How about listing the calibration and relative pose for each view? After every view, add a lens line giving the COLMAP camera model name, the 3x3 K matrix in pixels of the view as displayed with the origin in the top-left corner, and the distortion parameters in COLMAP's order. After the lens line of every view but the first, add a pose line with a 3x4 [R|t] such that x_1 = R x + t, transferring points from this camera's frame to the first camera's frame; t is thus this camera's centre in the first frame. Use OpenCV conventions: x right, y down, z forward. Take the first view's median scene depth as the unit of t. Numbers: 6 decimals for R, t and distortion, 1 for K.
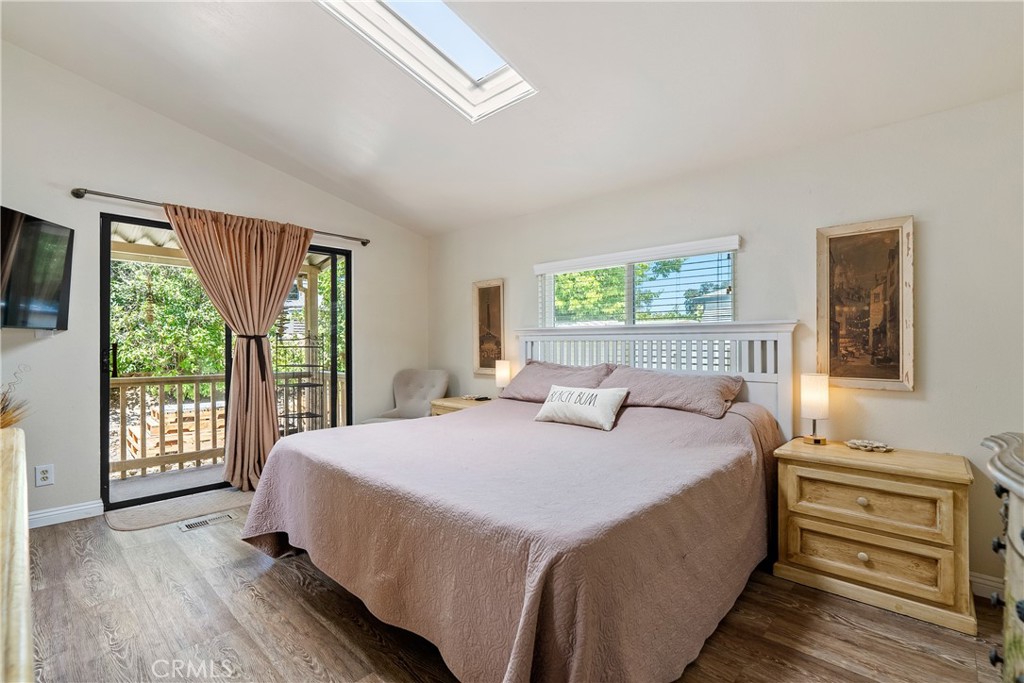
lens RADIAL K [[469.3, 0, 512.5], [0, 469.3, 339.7], [0, 0, 1]] dist [-0.009331, 0.003524]
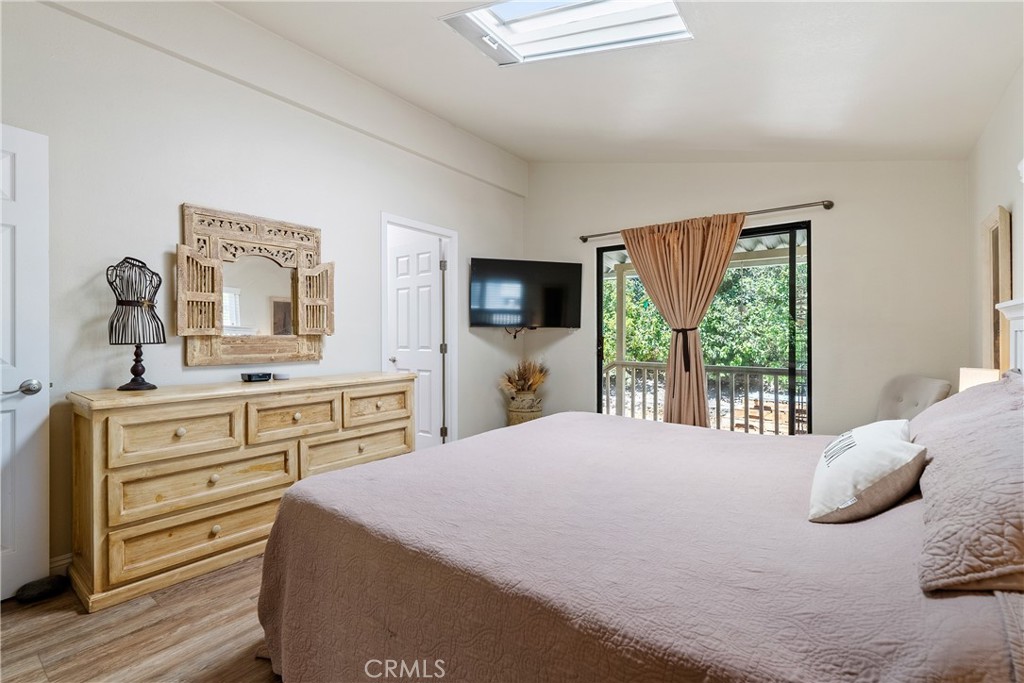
lens RADIAL K [[469.3, 0, 510.6], [0, 469.3, 341.1], [0, 0, 1]] dist [-0.009331, 0.003524]
pose [[0.081758, 0.007800, -0.996622, 0.457422], [0.003324, 0.999962, 0.008099, 0.008646], [0.996647, -0.003975, 0.081729, 0.471066]]
